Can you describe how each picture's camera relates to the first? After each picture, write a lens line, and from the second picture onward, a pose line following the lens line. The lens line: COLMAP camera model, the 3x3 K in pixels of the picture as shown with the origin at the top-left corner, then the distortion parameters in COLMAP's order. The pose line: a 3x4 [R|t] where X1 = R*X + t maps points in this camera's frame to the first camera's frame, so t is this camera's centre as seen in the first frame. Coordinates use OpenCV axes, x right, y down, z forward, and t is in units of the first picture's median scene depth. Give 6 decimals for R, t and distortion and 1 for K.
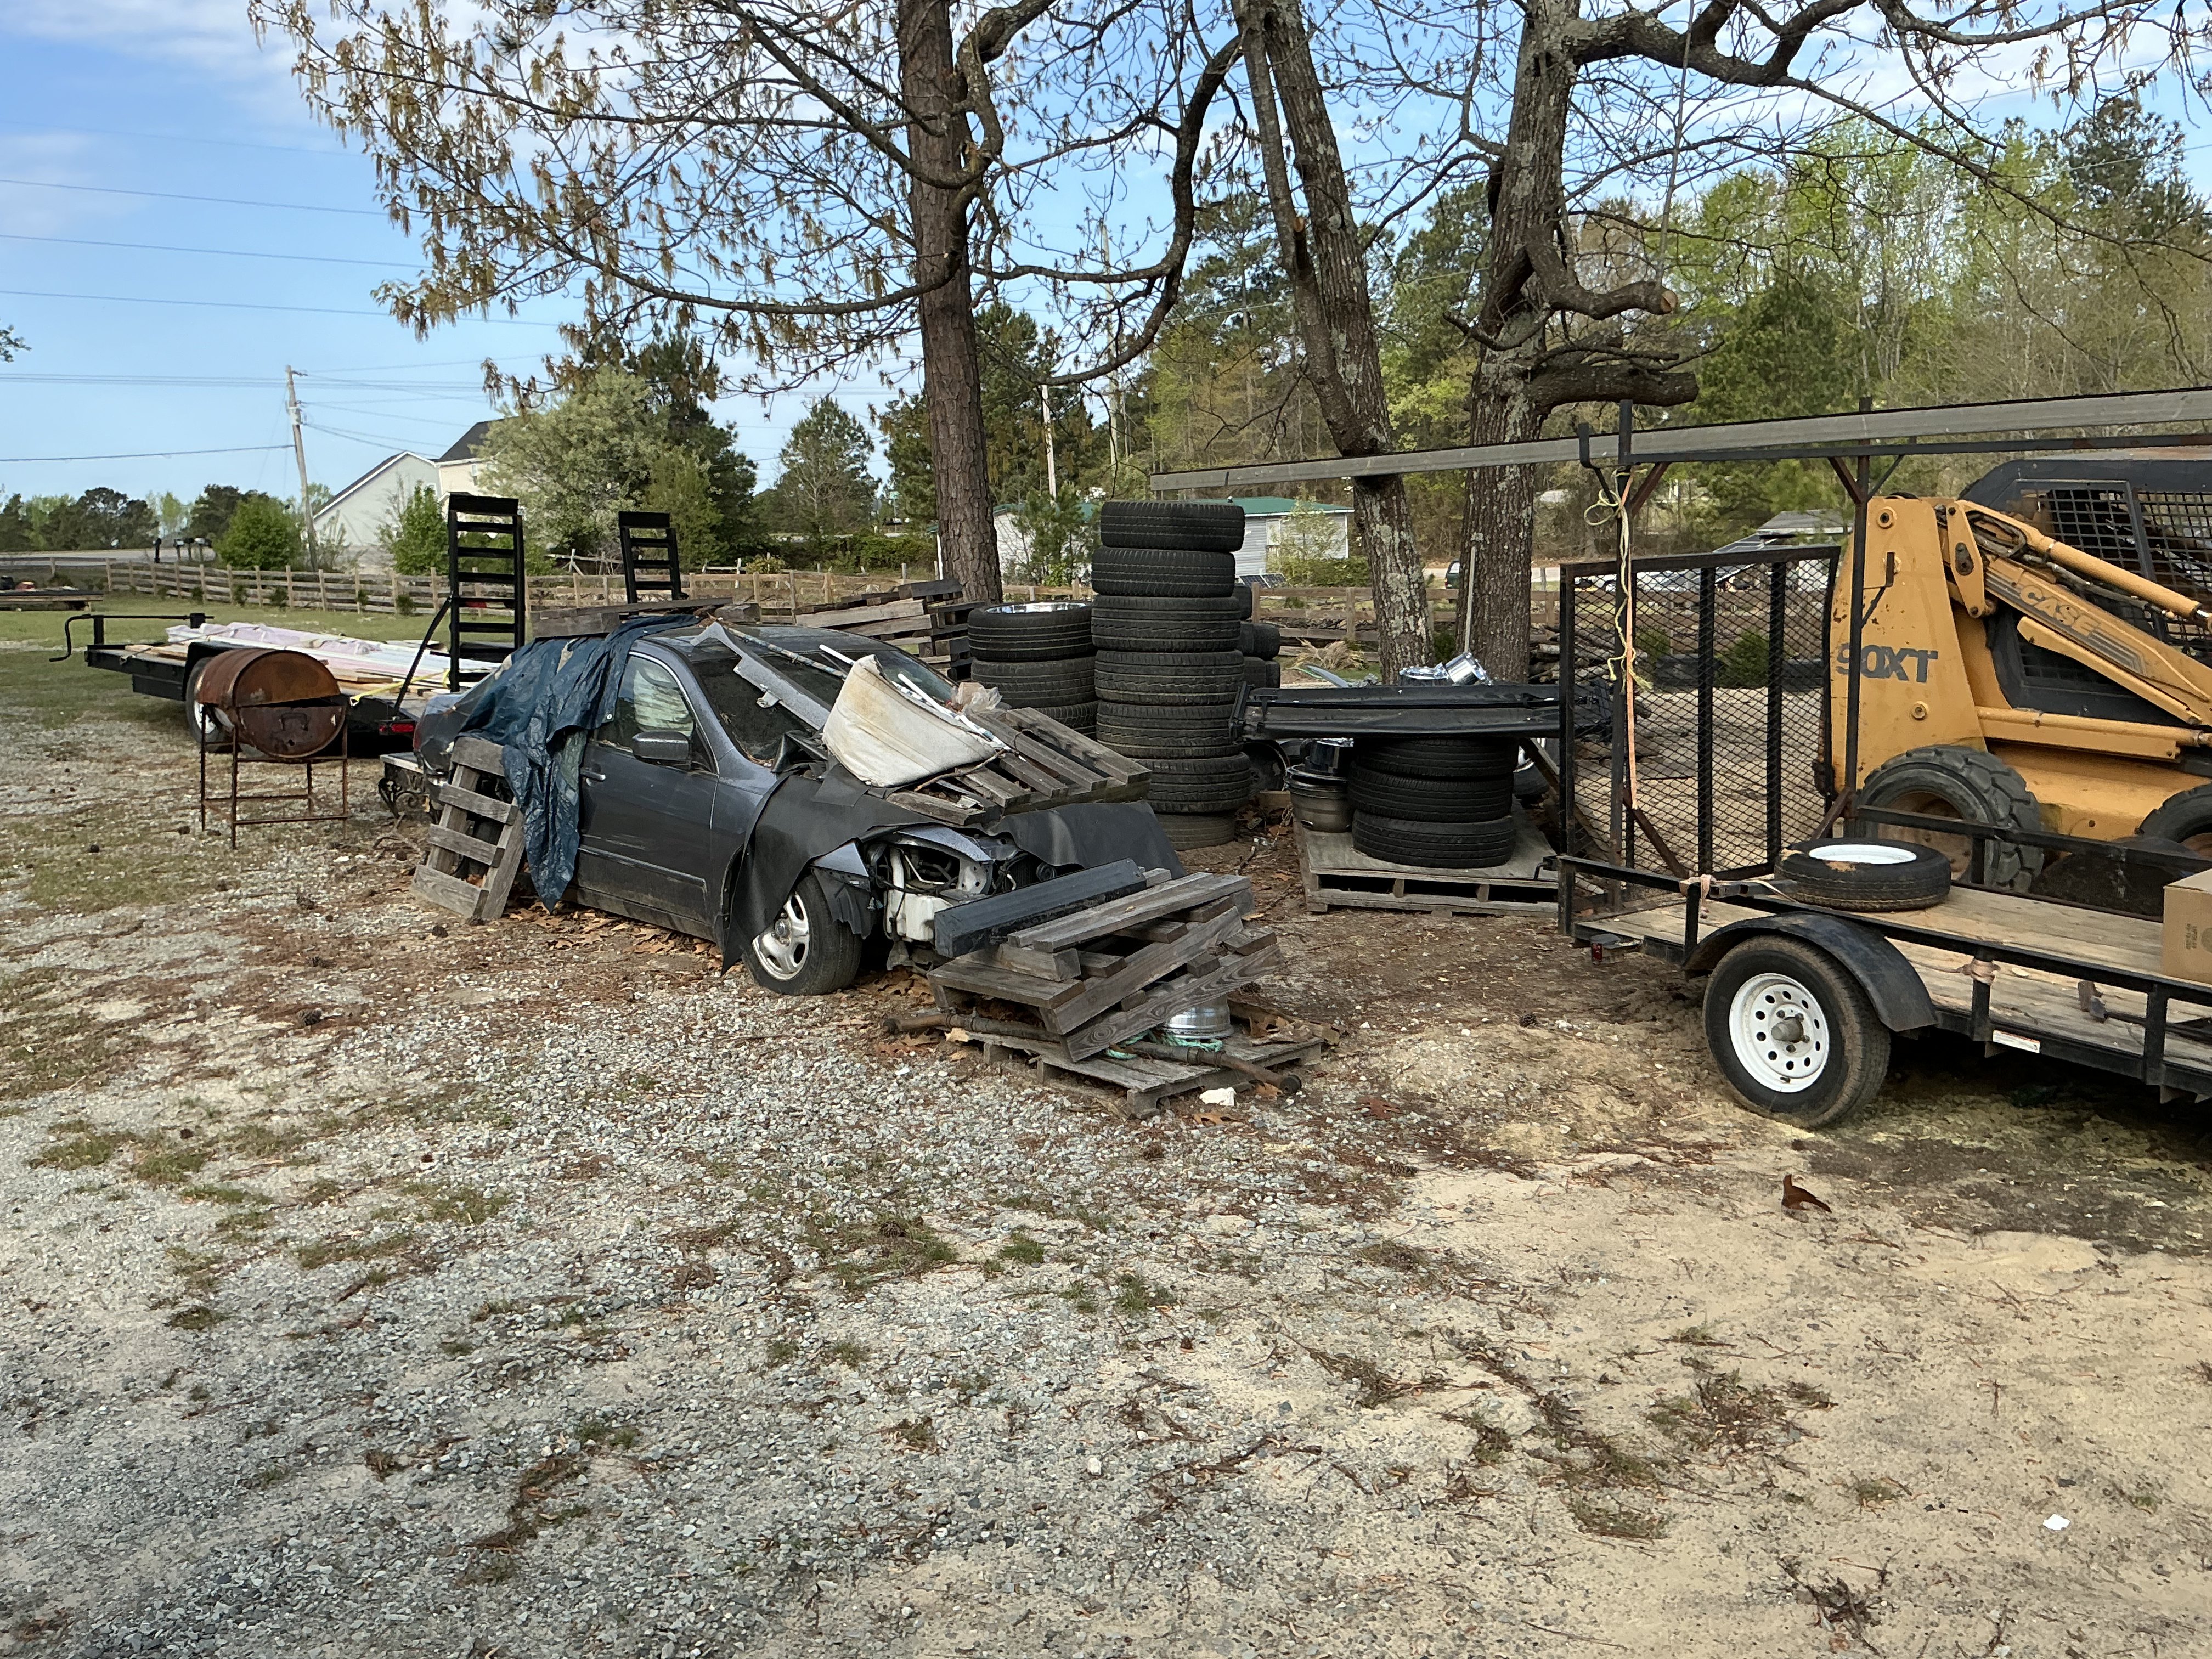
lens RADIAL K [[1852.1, 0, 1098.7], [0, 1852.1, 799.1], [0, 0, 1]] dist [0.077733, -0.157822]
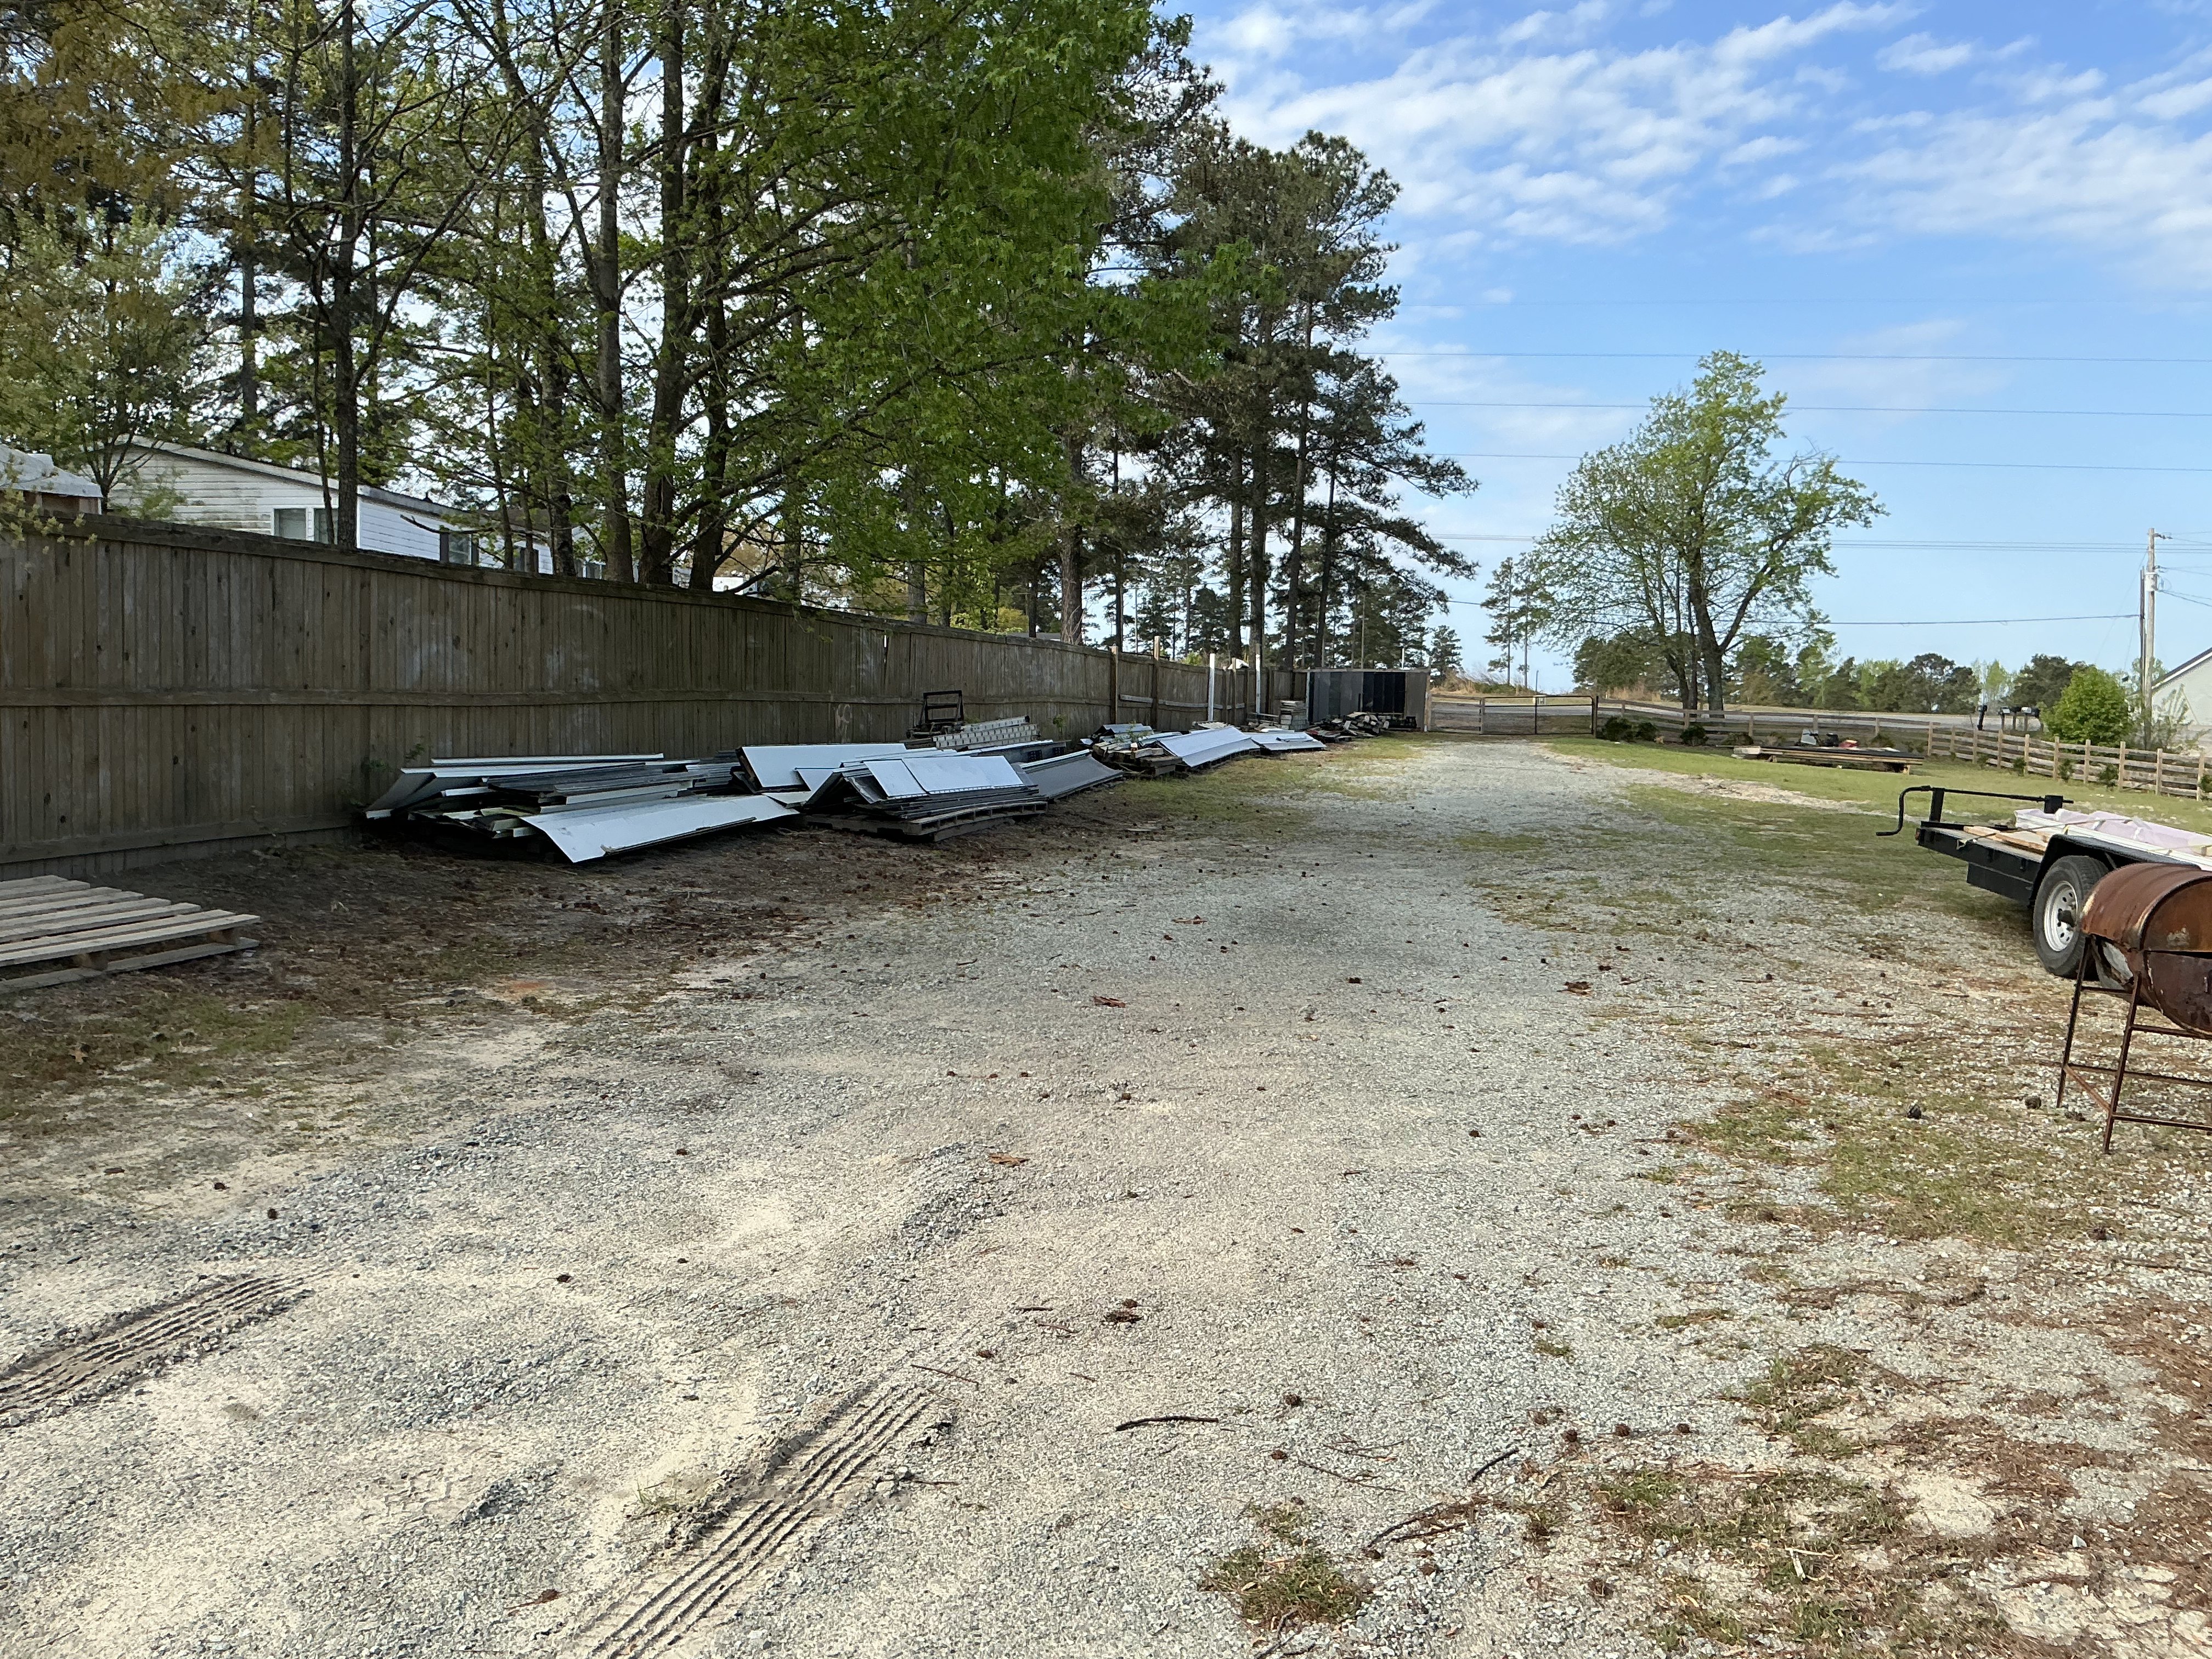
lens RADIAL K [[1852.1, 0, 1098.7], [0, 1852.1, 799.1], [0, 0, 1]] dist [0.077733, -0.157822]
pose [[0.620045, 0.092103, -0.779141, -0.105431], [-0.161297, 0.986836, -0.011707, -0.021077], [0.767807, 0.132932, 0.626739, 0.166808]]
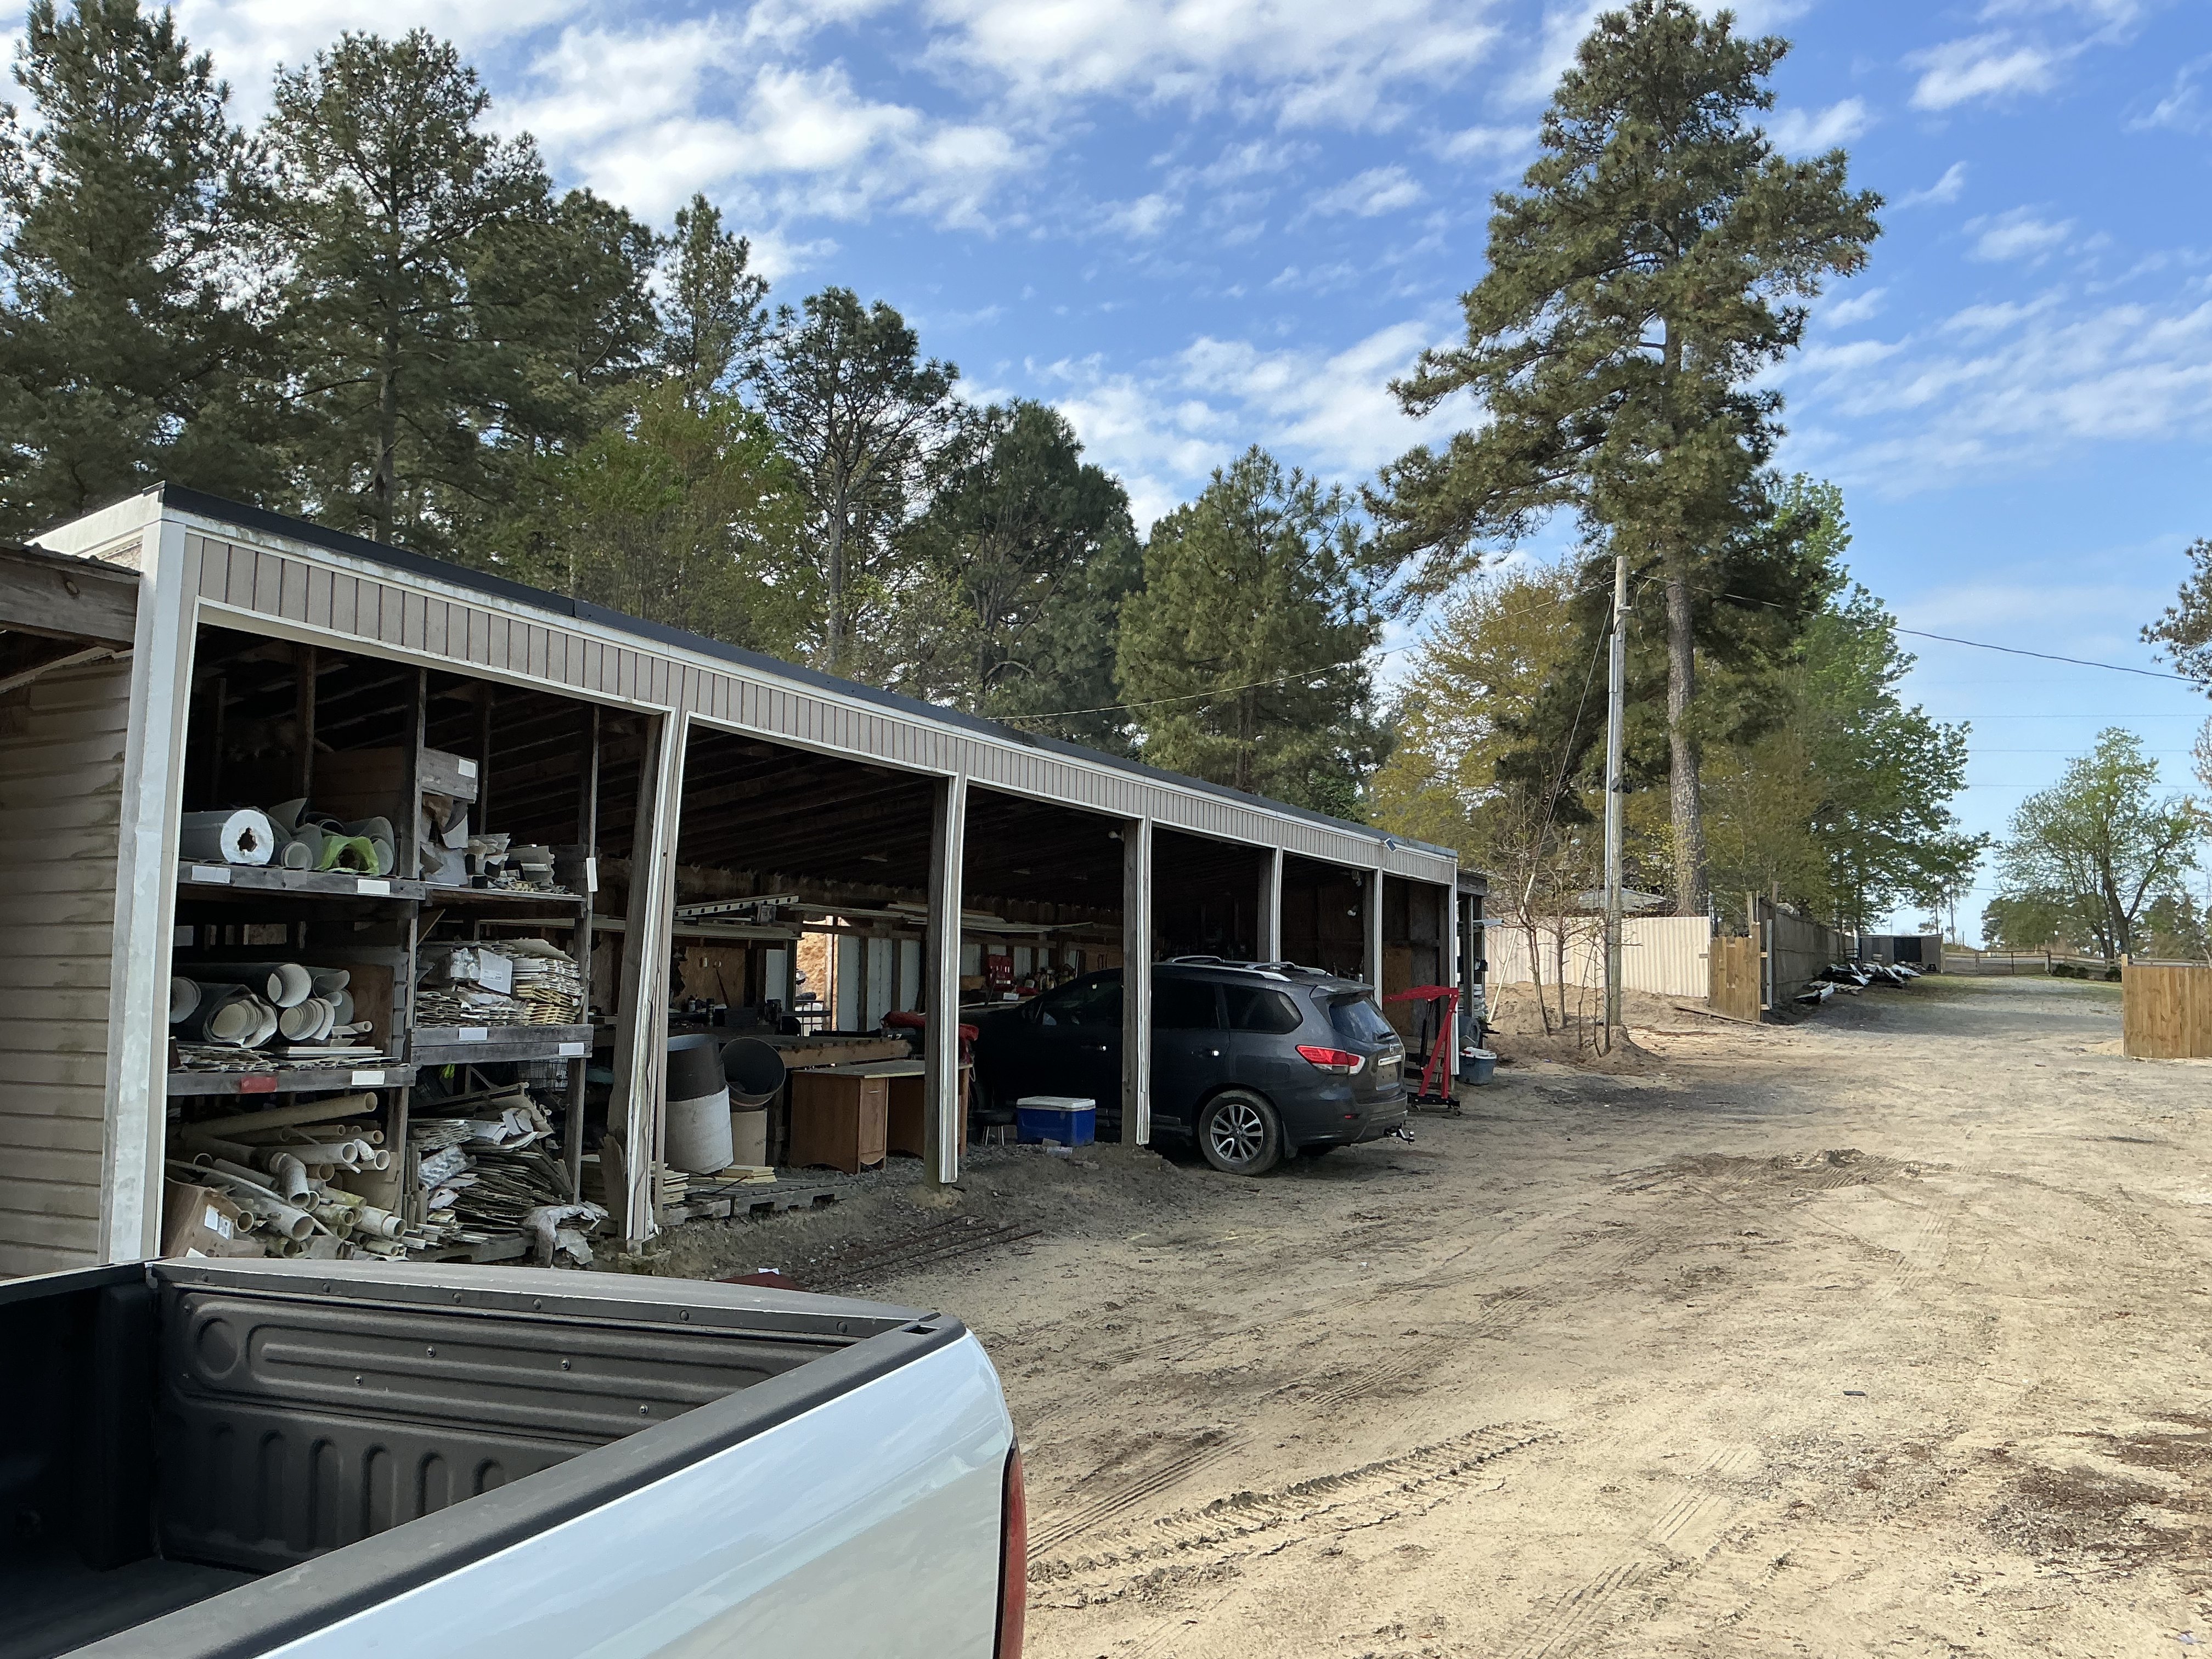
lens RADIAL K [[1852.1, 0, 1098.7], [0, 1852.1, 799.1], [0, 0, 1]] dist [0.077733, -0.157822]
pose [[0.468403, -0.032808, -0.882906, 0.461905], [-0.161617, 0.979267, -0.122131, 0.102222], [0.868607, 0.199899, 0.453389, -0.687769]]
